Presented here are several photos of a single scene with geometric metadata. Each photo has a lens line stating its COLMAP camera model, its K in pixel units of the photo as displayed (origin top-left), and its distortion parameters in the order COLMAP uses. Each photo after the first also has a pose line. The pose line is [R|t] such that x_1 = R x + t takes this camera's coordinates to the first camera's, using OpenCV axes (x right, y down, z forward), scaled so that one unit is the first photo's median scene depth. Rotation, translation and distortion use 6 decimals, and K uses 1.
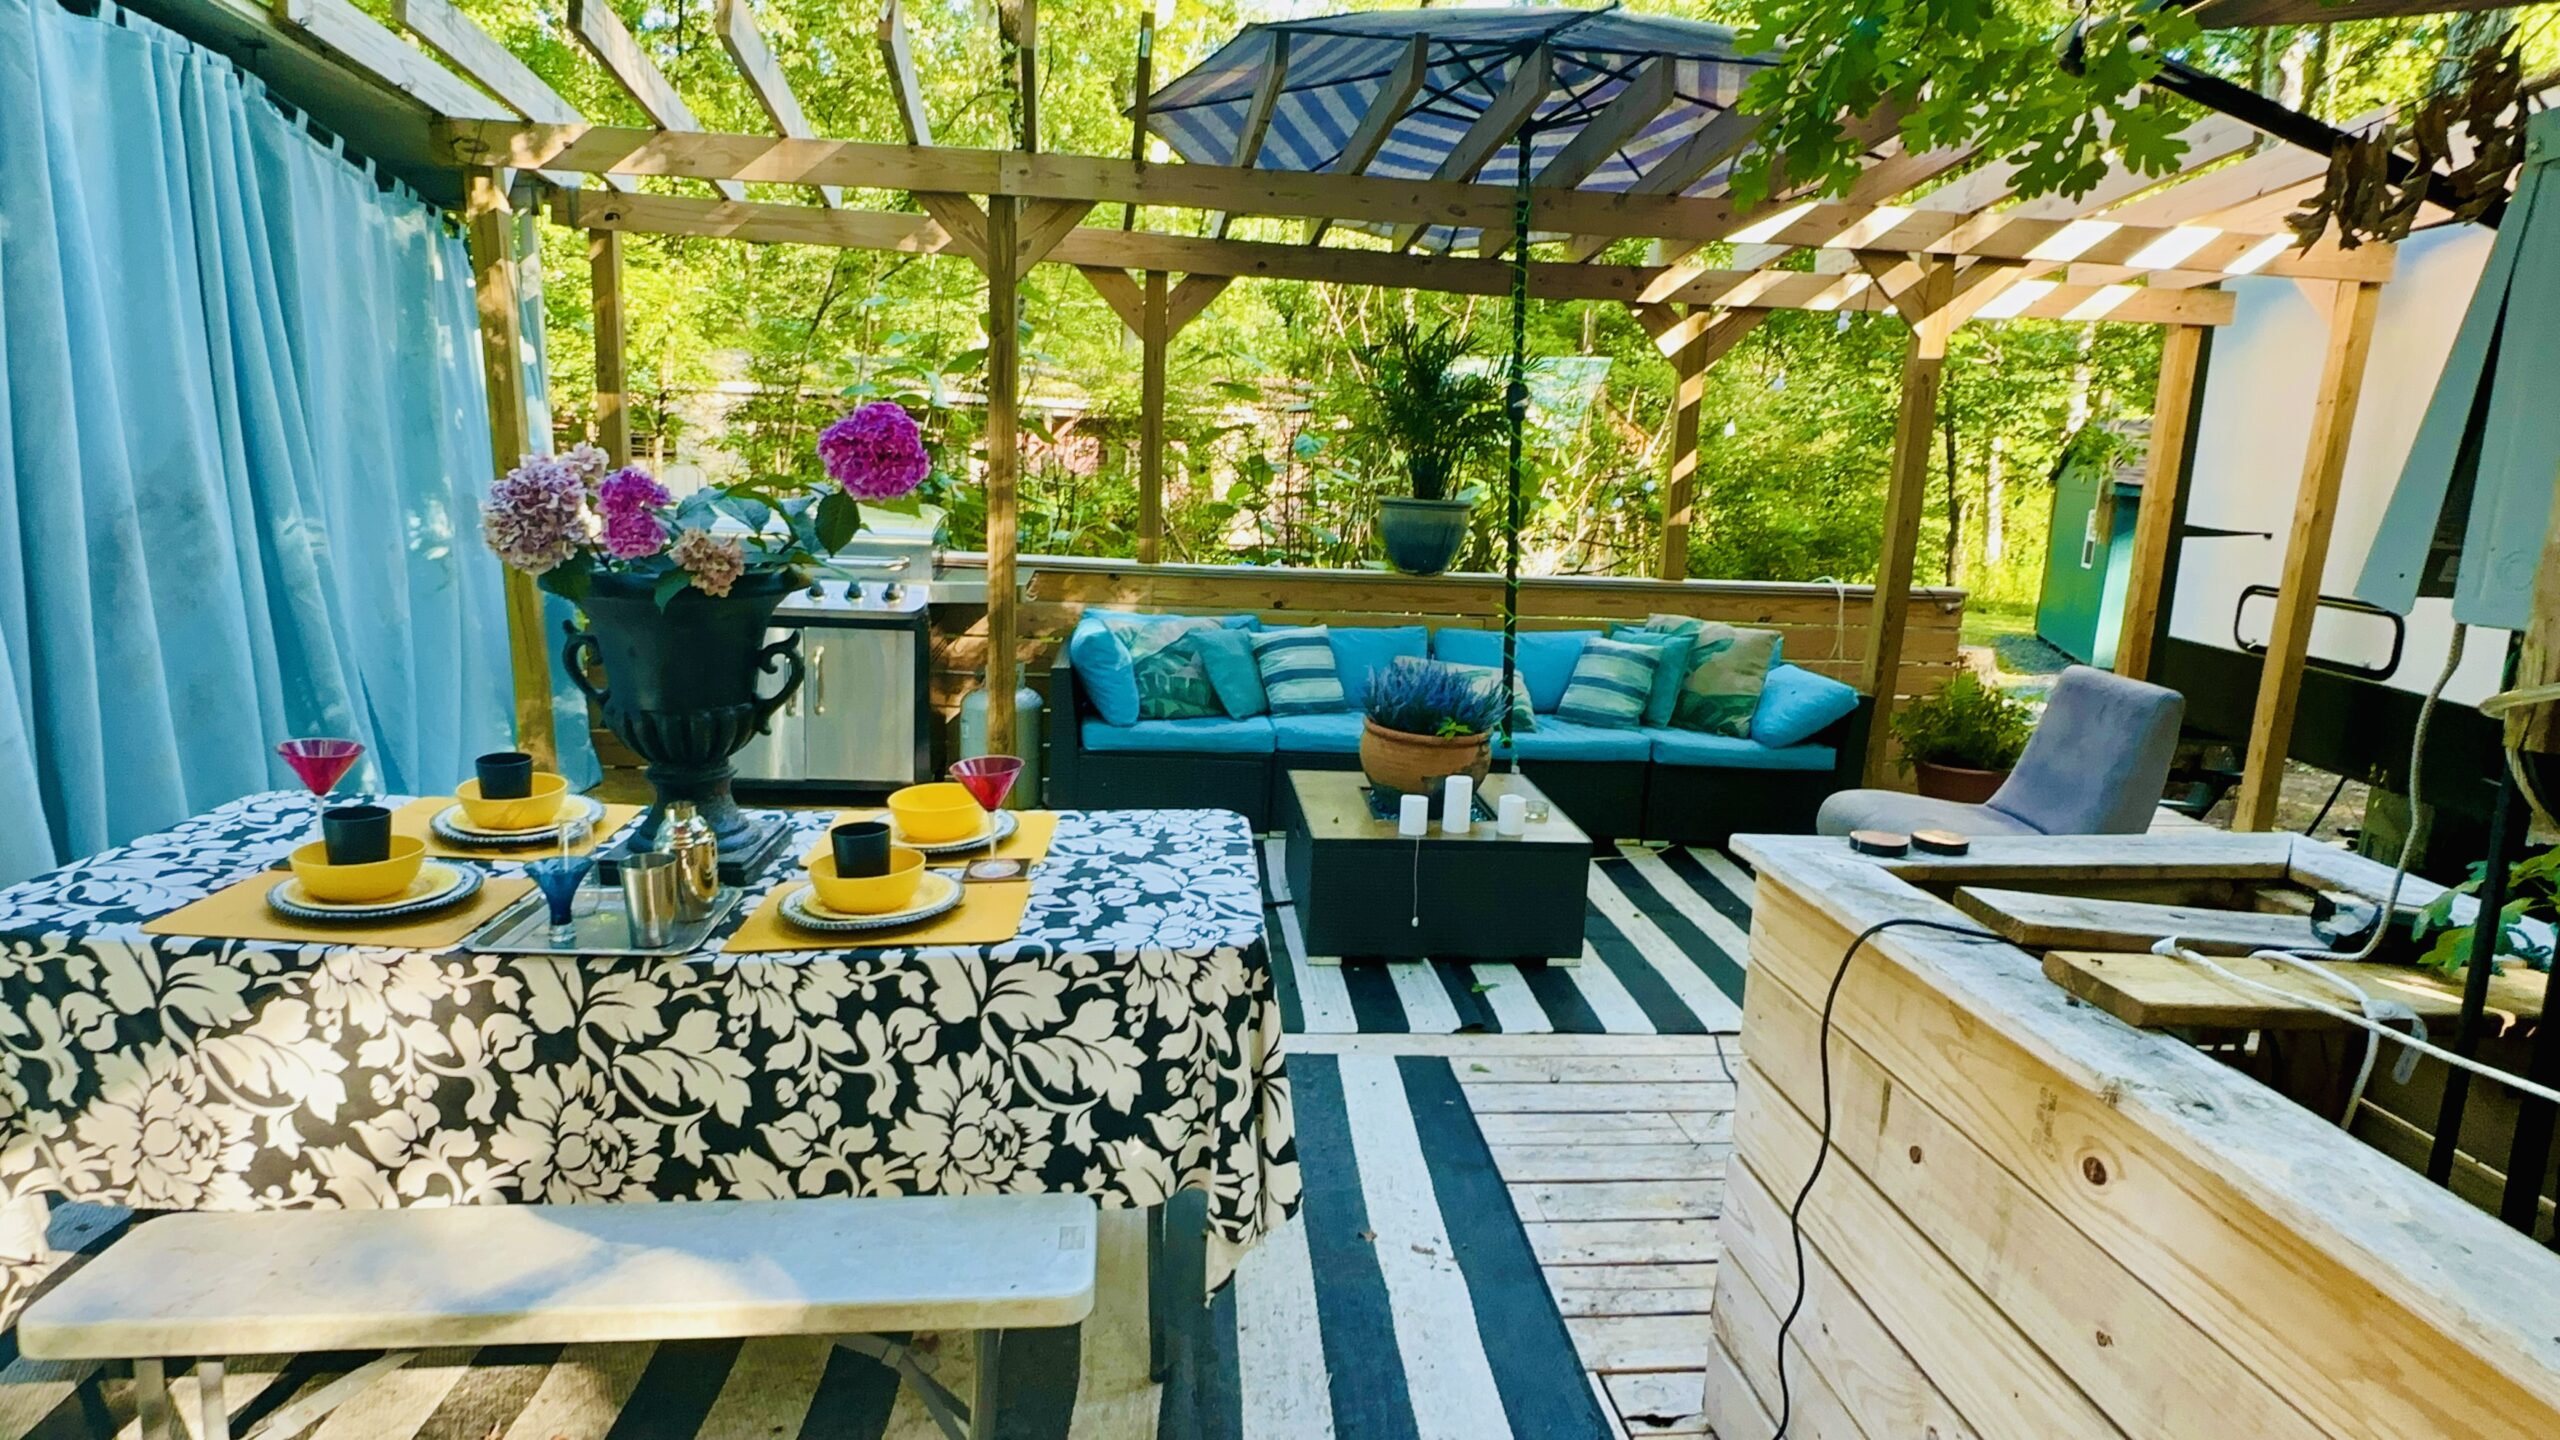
lens RADIAL K [[1382.5, 0, 1280.0], [0, 1382.5, 720.0], [0, 0, 1]] dist [-0.002219, 0.000458]
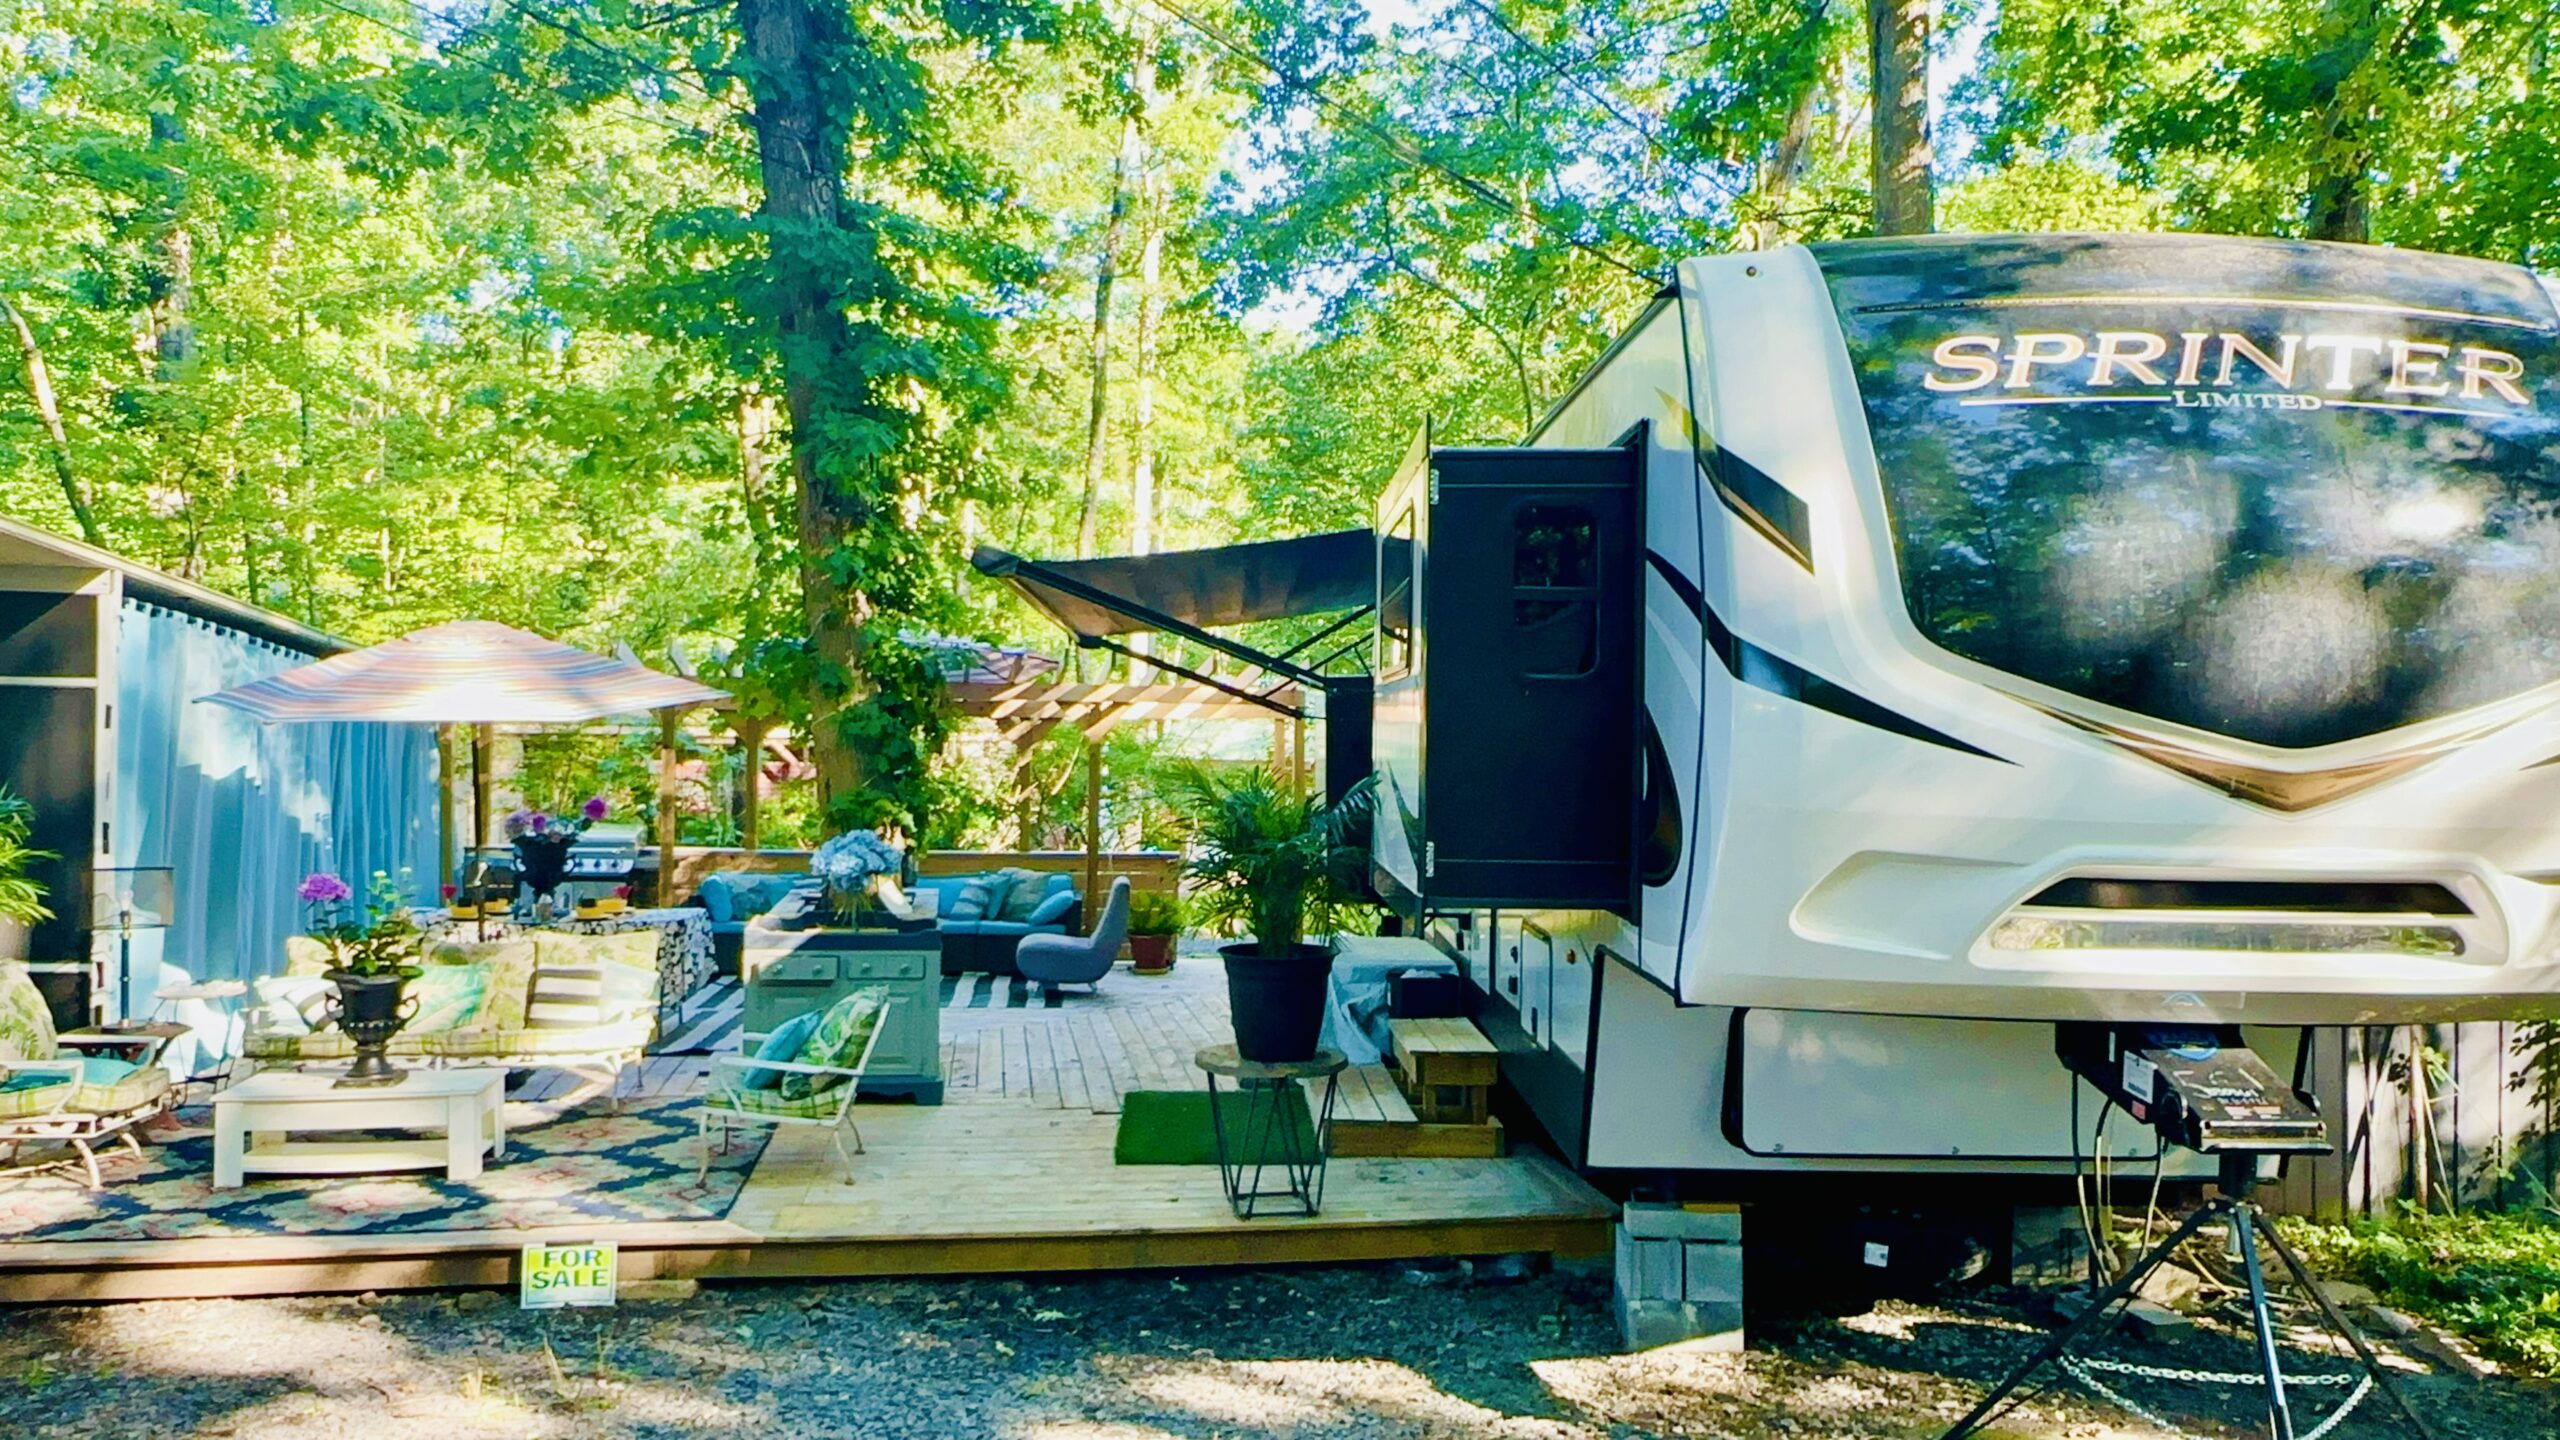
lens RADIAL K [[1787.9, 0, 1285.5], [0, 1787.9, 716.1], [0, 0, 1]] dist [-0.005423, -0.007624]
pose [[0.998240, -0.025643, 0.053479, 0.587185], [0.036416, 0.976718, -0.211414, 0.293335], [-0.046813, 0.212989, 0.975932, -1.726607]]
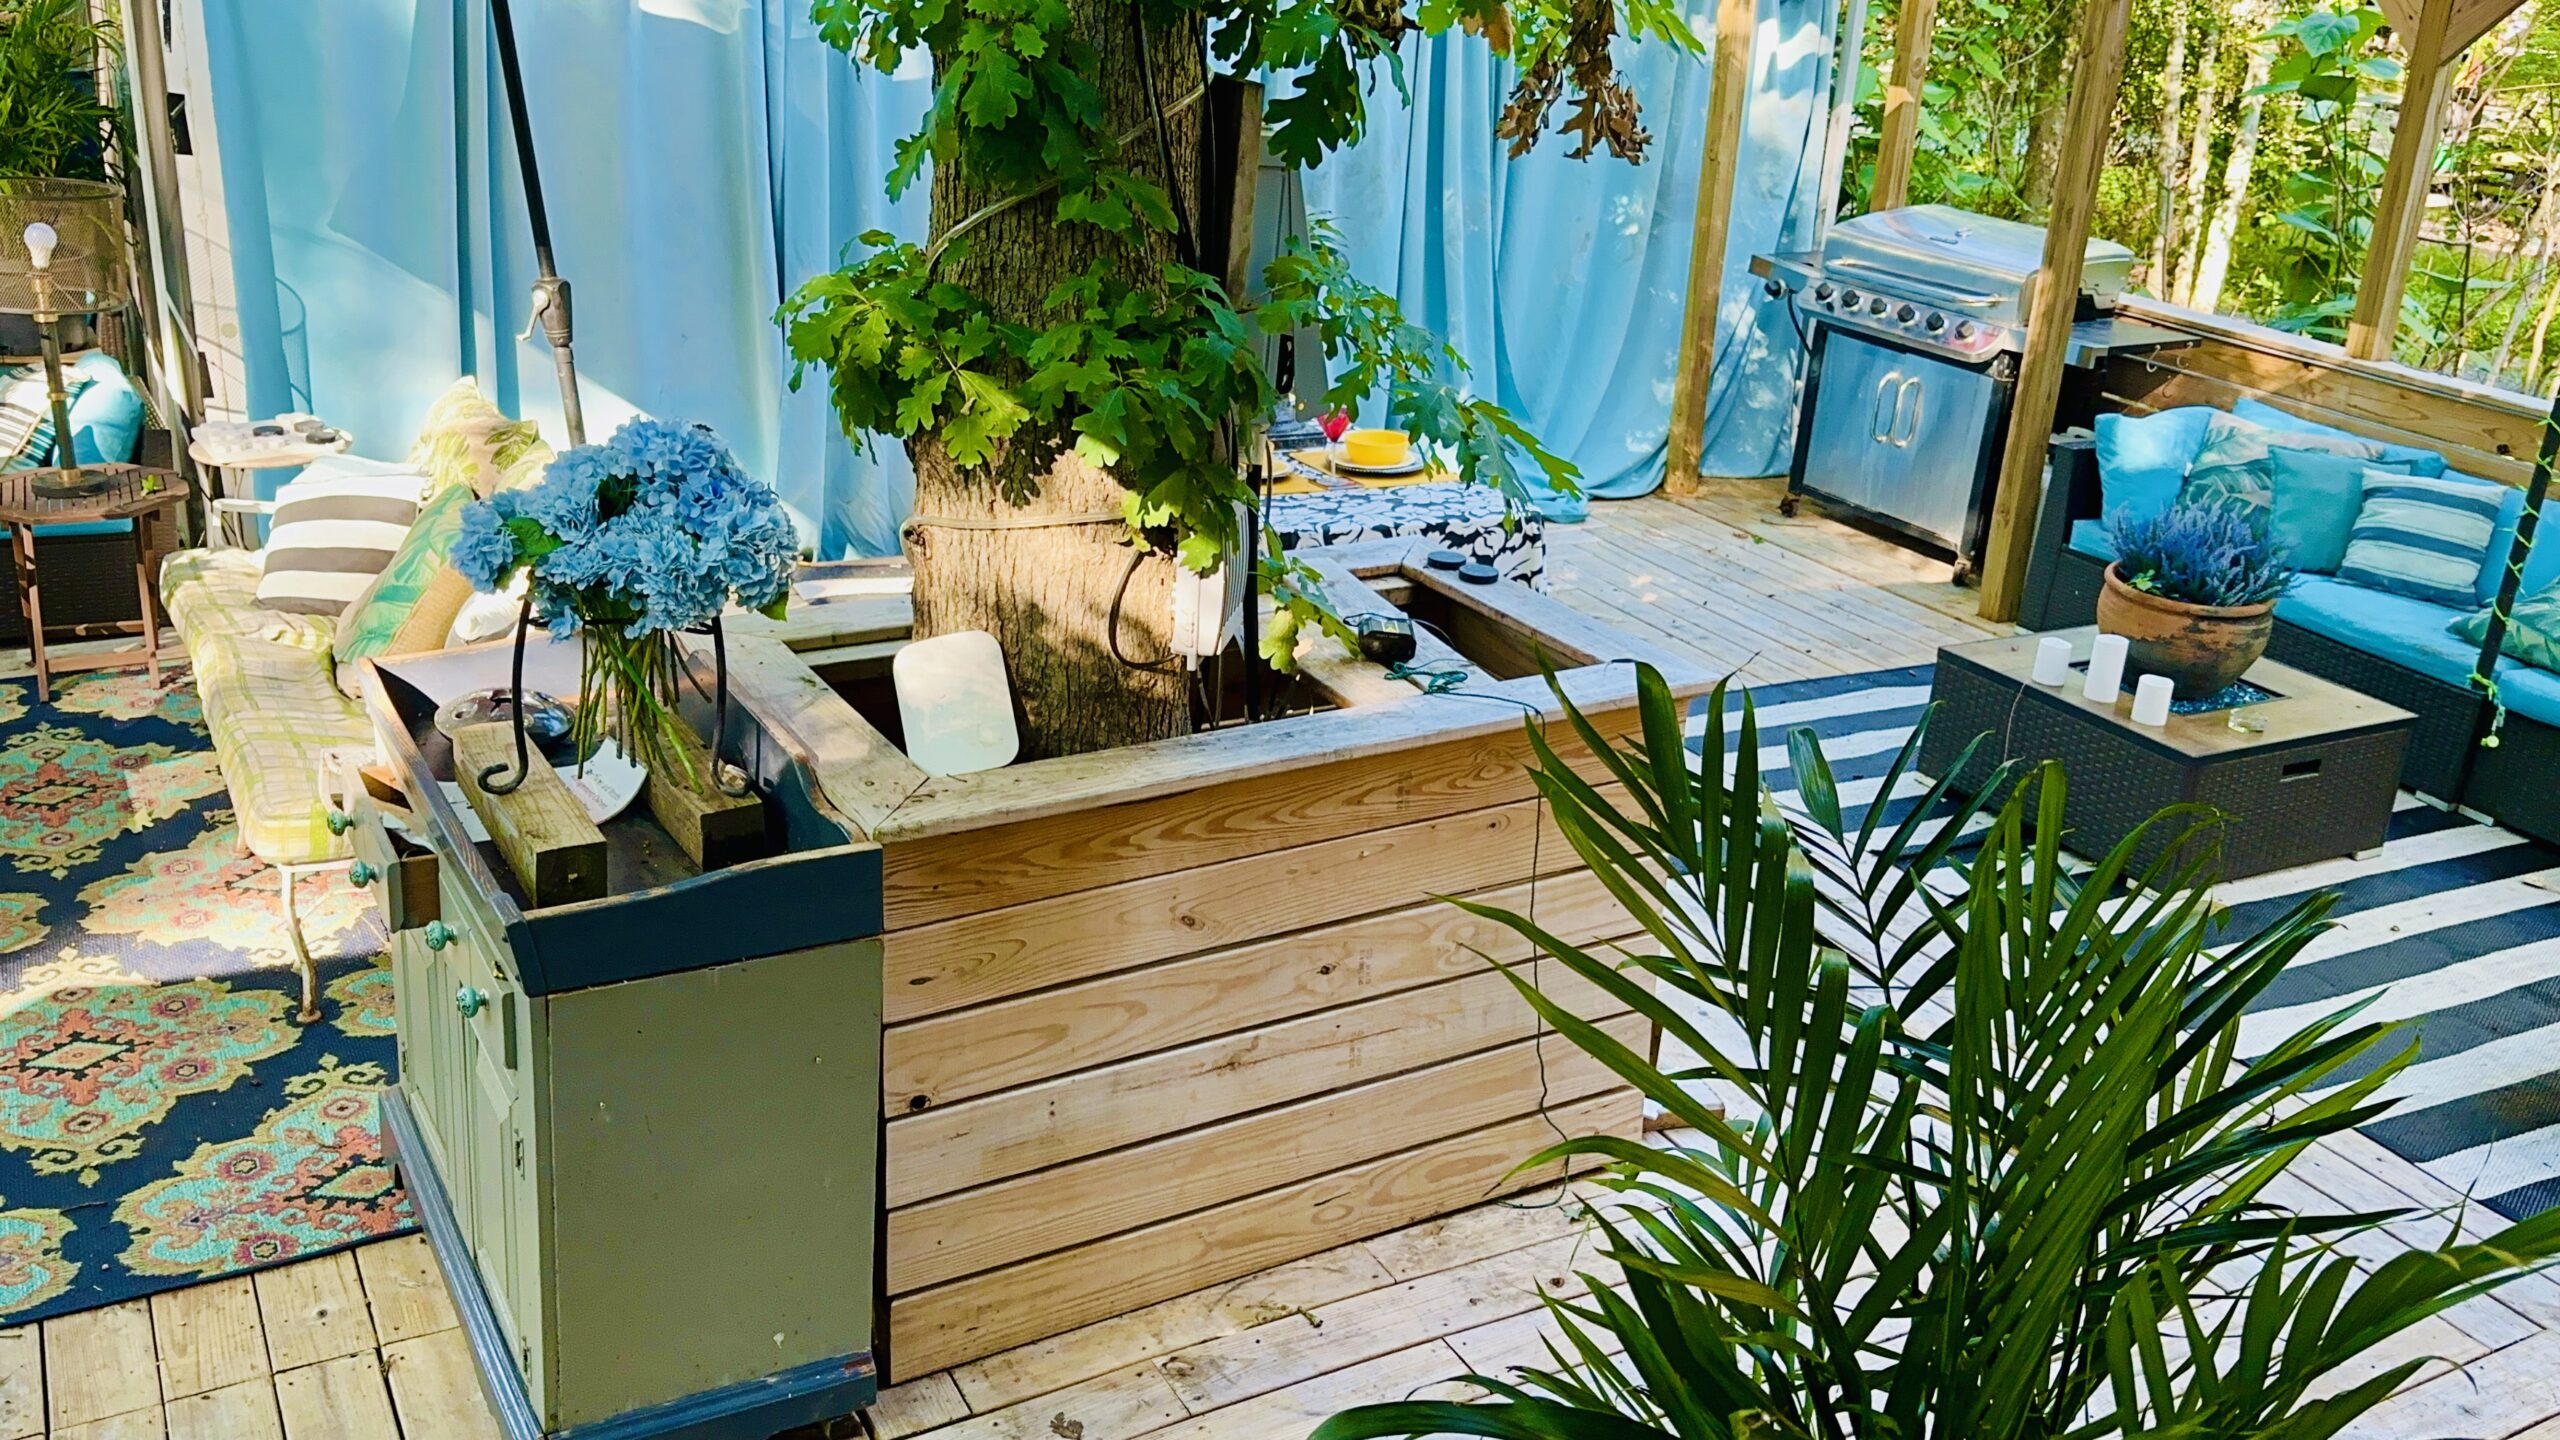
lens RADIAL K [[2161.2, 0, 1273.4], [0, 2161.2, 737.4], [0, 0, 1]] dist [0.170191, -0.330434]
pose [[0.394953, 0.321139, -0.860745, 0.823264], [-0.228393, 0.941823, 0.246590, -0.085744], [0.889859, 0.099197, 0.445321, -0.035960]]
